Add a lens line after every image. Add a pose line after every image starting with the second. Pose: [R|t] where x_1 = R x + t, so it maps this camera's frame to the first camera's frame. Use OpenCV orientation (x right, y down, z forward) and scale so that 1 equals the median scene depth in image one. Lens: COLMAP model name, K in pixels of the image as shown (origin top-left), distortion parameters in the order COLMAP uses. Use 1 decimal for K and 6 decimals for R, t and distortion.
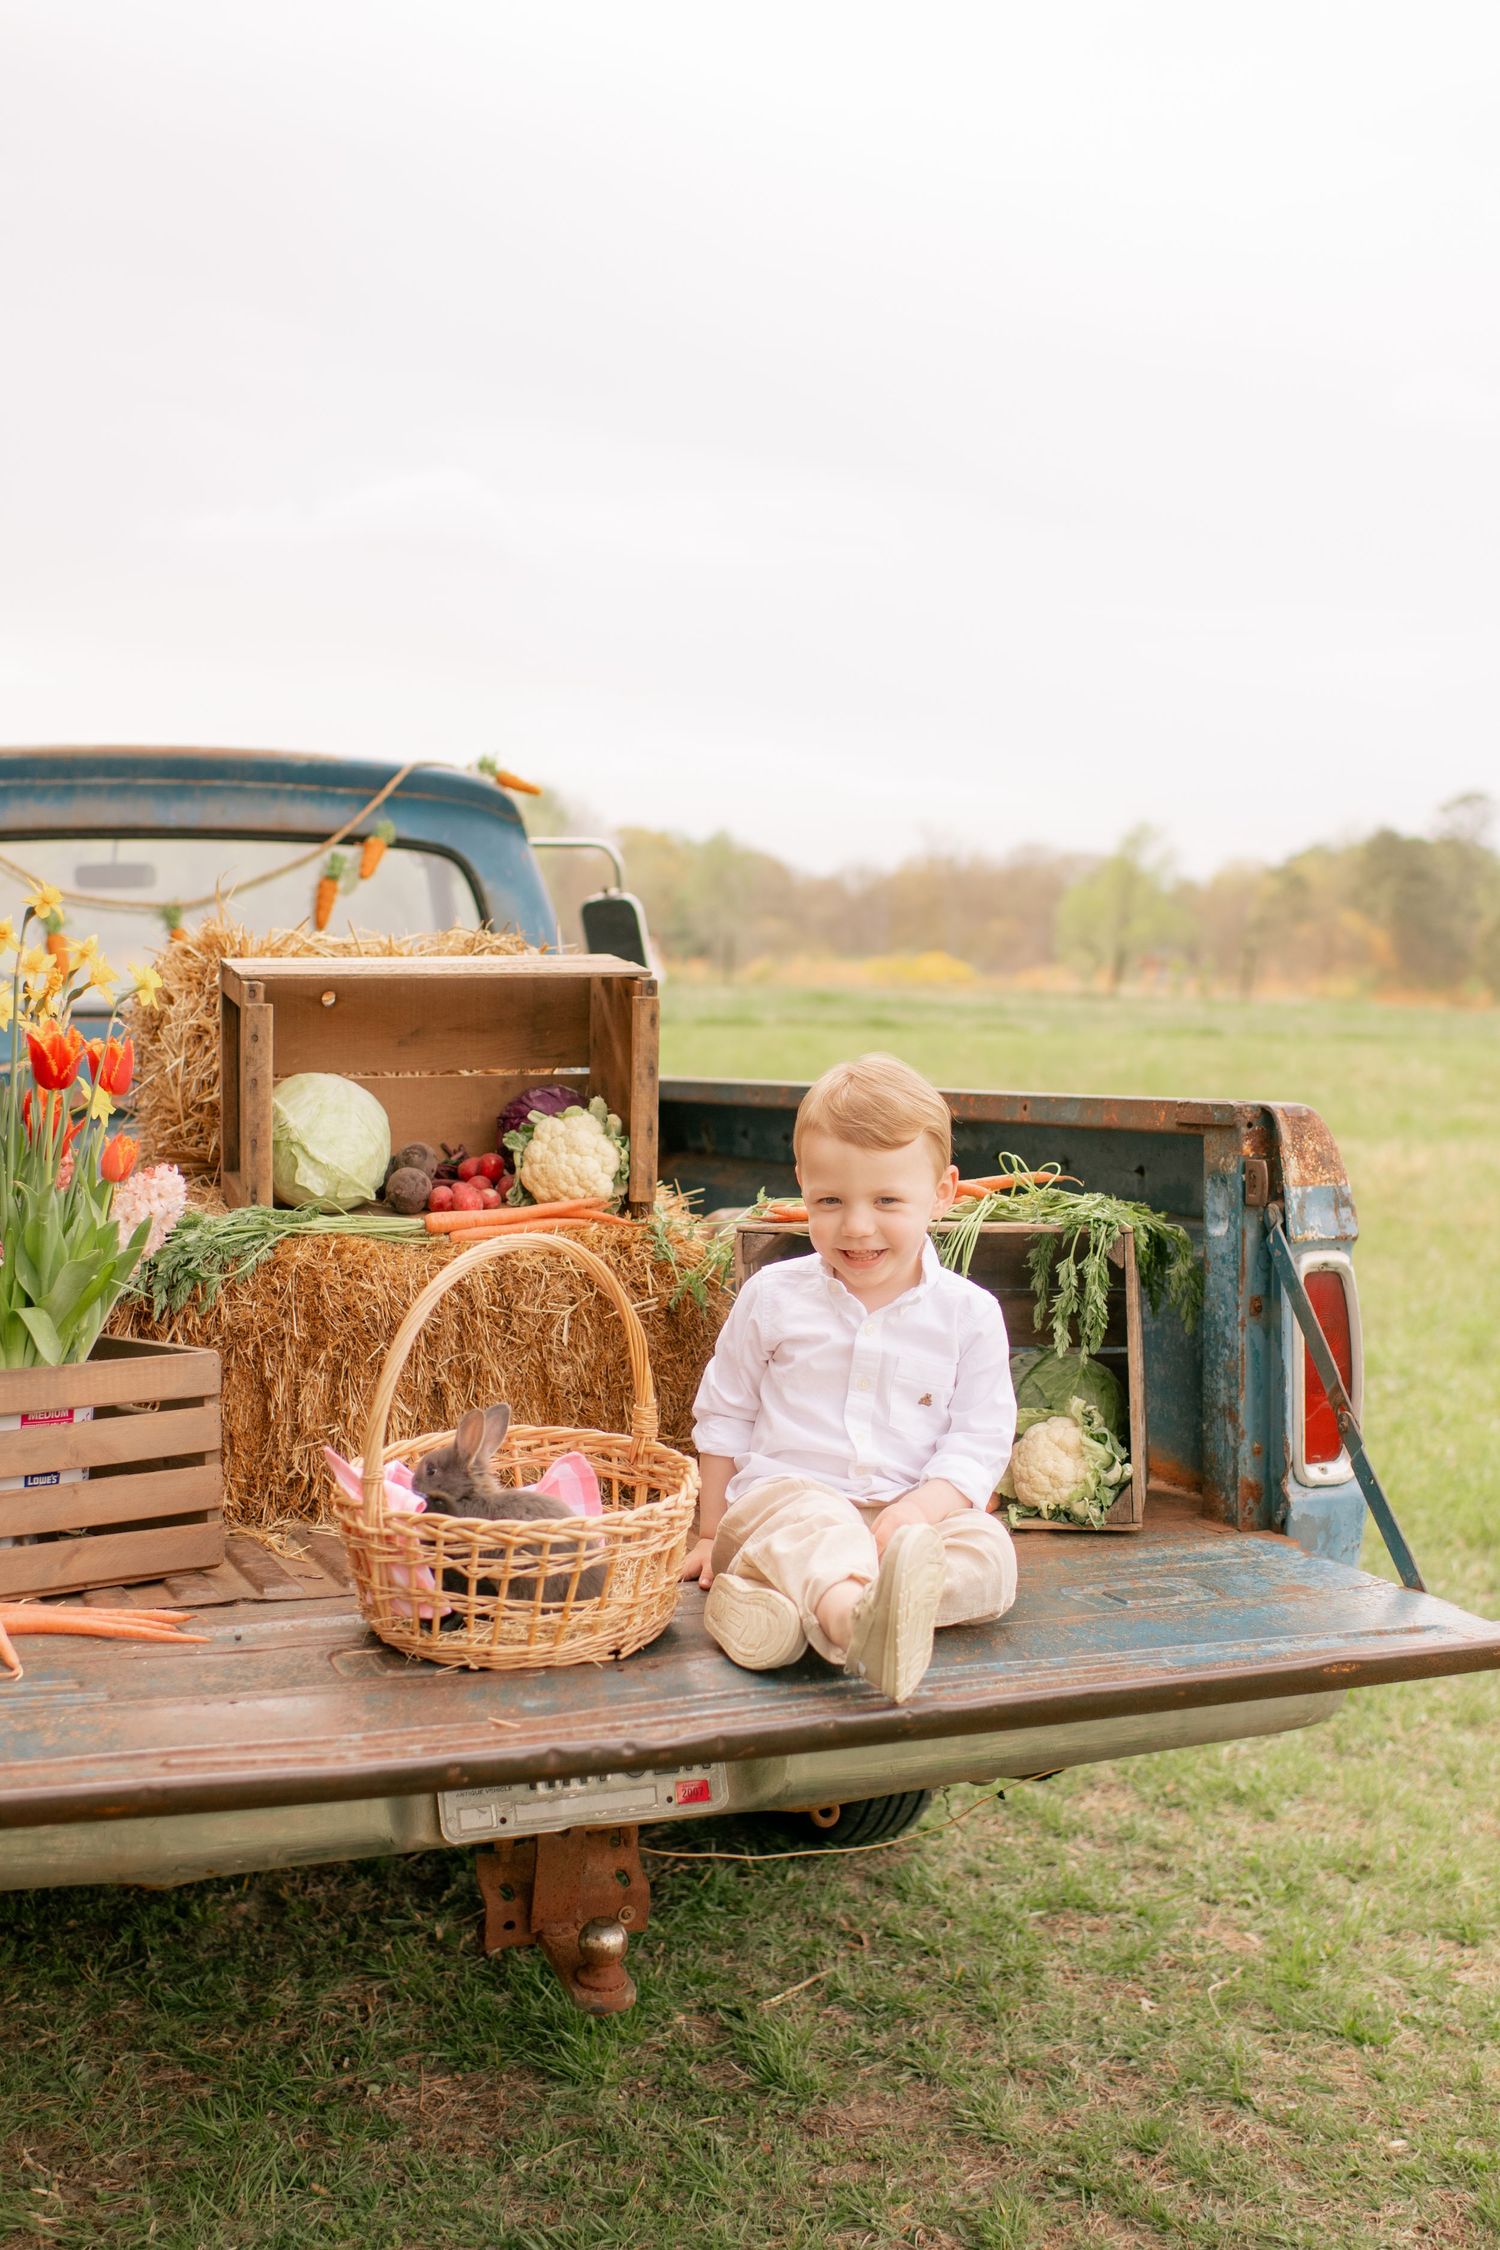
lens RADIAL K [[2830.4, 0, 887.3], [0, 2830.4, 1185.8], [0, 0, 1]] dist [0.016909, 0.000000]
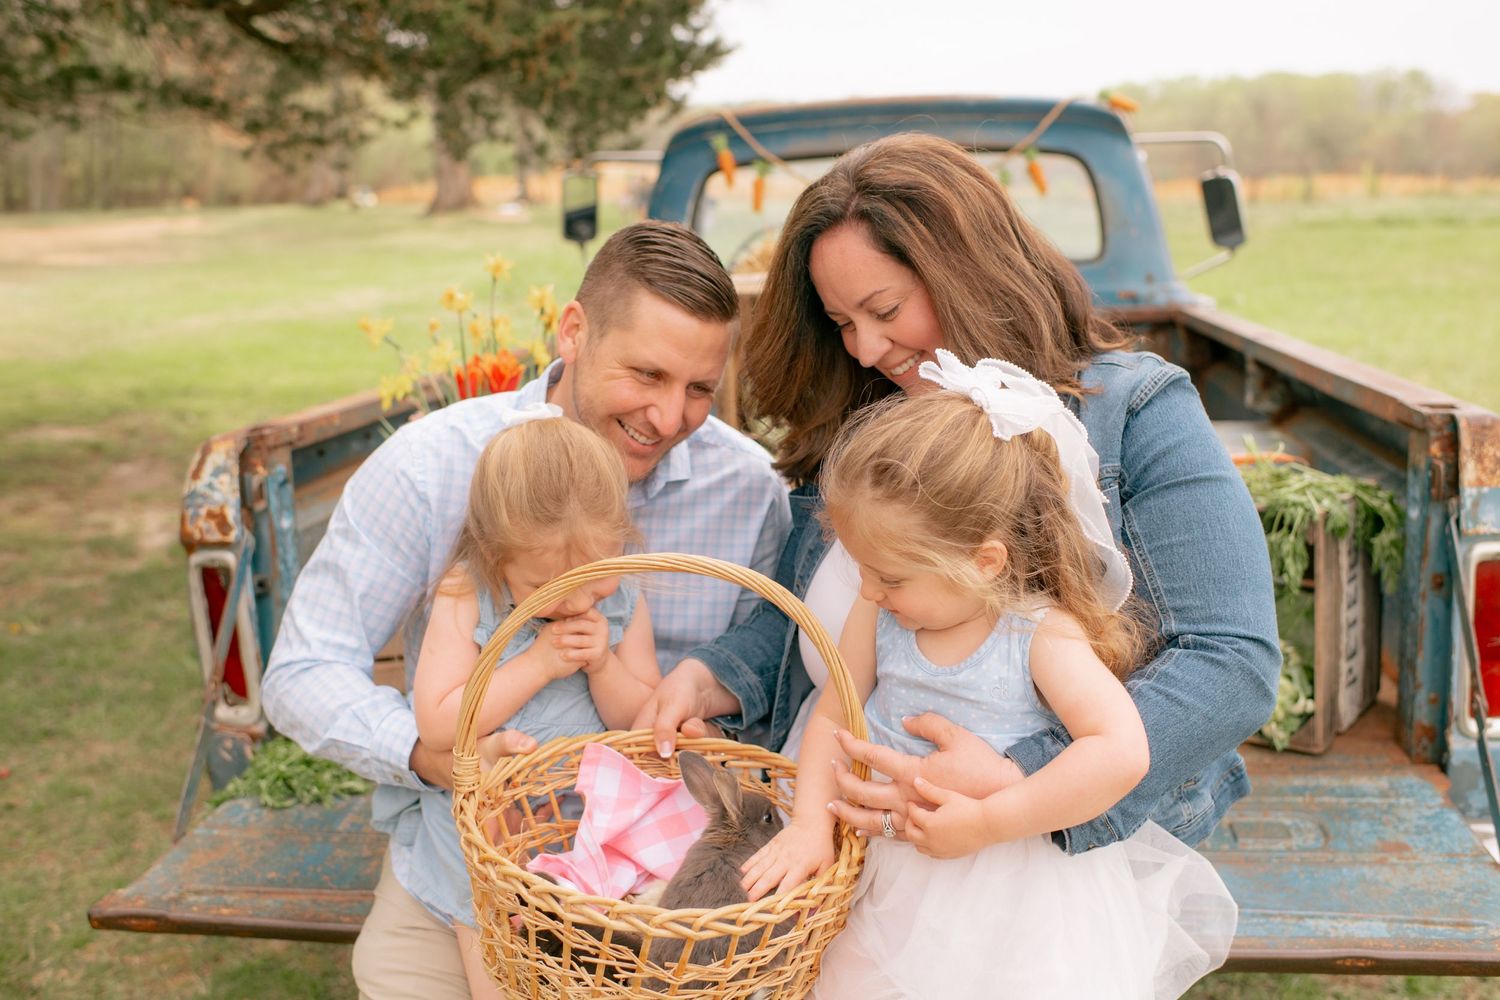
lens RADIAL K [[1580.1, 0, 761.4], [0, 1580.1, 541.8], [0, 0, 1]] dist [-0.011652, 0.000000]
pose [[0.863537, 0.078275, -0.498174, 0.212552], [-0.000411, 0.987989, 0.154524, -0.075332], [0.504286, -0.133232, 0.853197, 0.298957]]
